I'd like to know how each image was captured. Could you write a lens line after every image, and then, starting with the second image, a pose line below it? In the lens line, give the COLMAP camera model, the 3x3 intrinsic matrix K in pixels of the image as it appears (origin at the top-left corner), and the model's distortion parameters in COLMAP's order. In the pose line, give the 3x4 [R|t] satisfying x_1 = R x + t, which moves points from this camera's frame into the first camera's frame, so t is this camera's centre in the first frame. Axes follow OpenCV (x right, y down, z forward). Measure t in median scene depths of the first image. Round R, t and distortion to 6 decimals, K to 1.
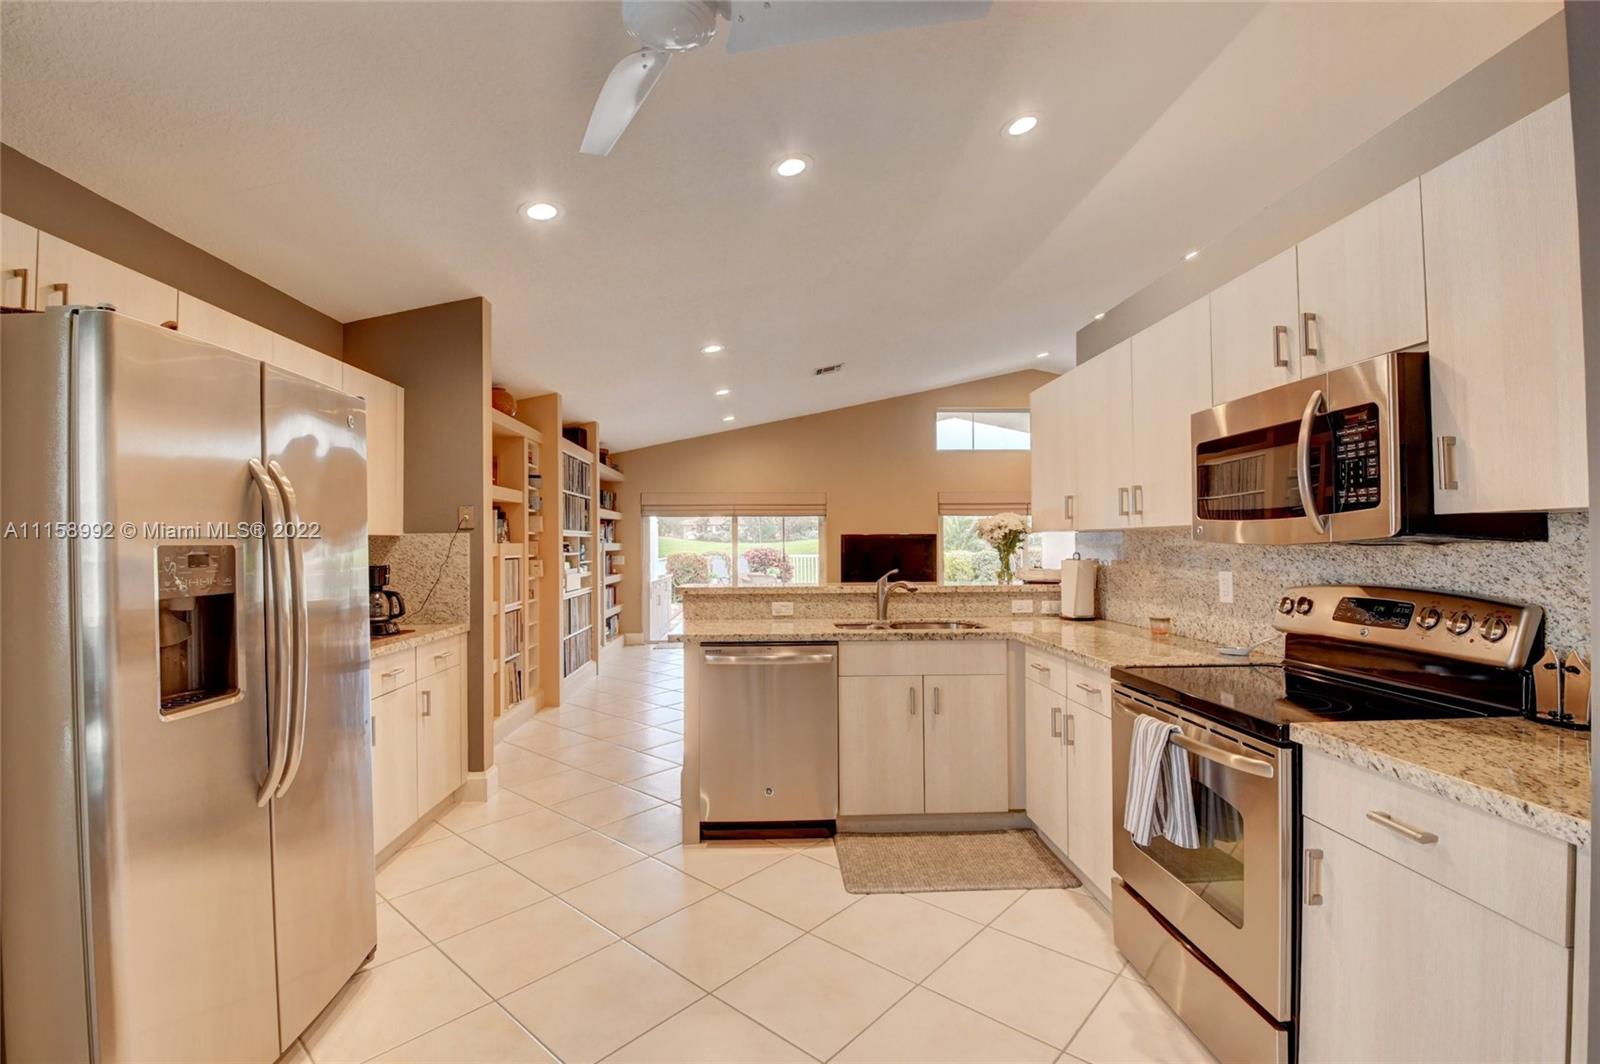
lens RADIAL K [[706.8, 0, 795.7], [0, 706.8, 539.8], [0, 0, 1]] dist [0.004030, -0.016695]
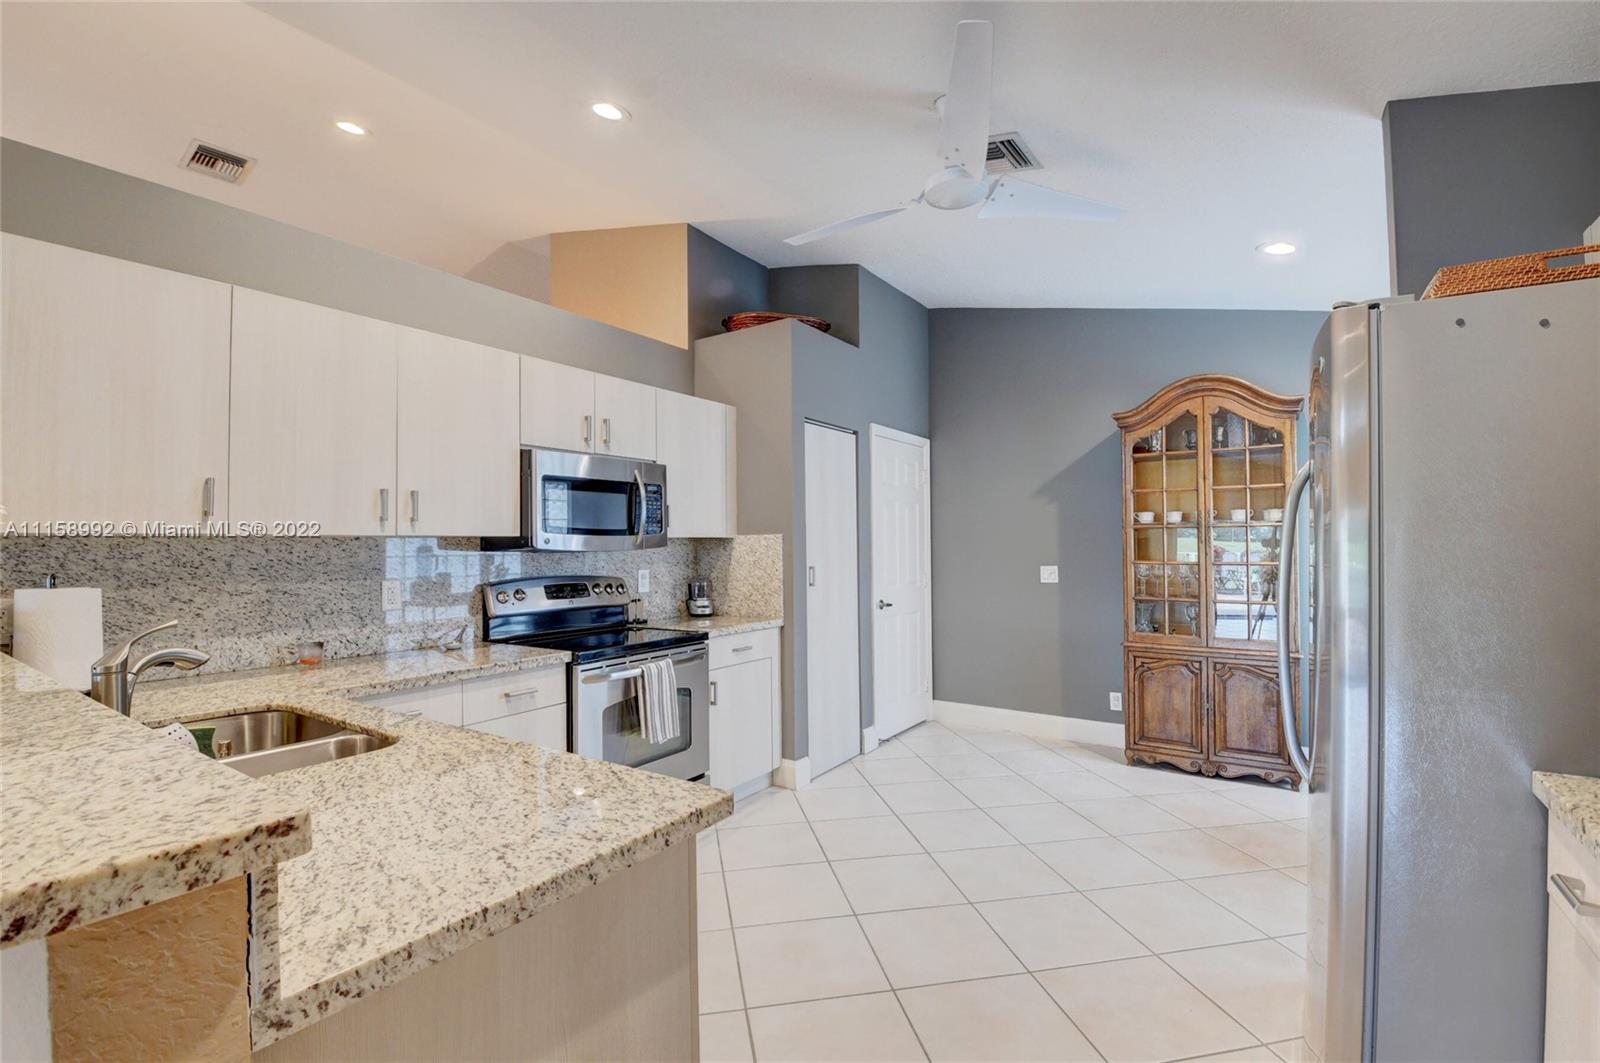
lens RADIAL K [[706.8, 0, 803.6], [0, 706.8, 531.2], [0, 0, 1]] dist [0.004030, -0.016695]
pose [[-0.792670, 0.026246, 0.609086, -0.505831], [0.010301, 0.999507, -0.029664, 0.010472], [-0.609564, -0.017240, -0.792549, 1.466208]]
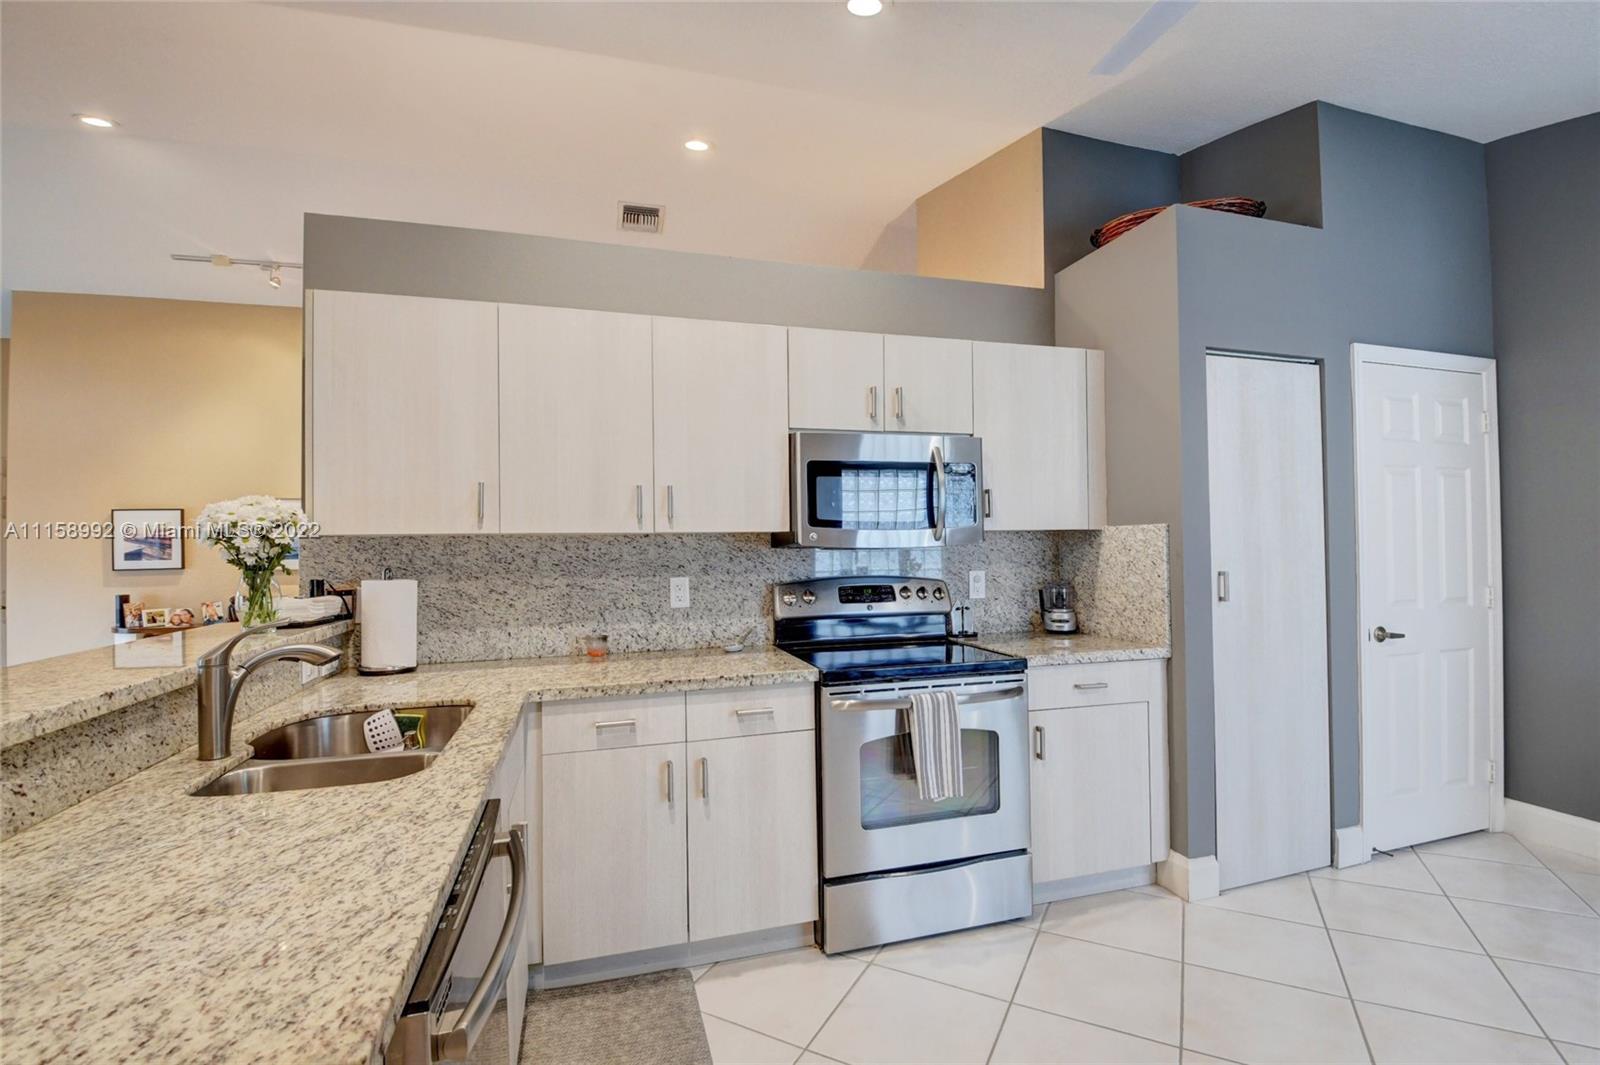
lens RADIAL K [[706.8, 0, 809.7], [0, 706.8, 532.7], [0, 0, 1]] dist [0.004030, -0.016695]
pose [[-0.231012, 0.025402, 0.972619, -0.439220], [0.007155, 0.999676, -0.024409, 0.006701], [-0.972924, 0.001321, -0.231119, 1.062157]]
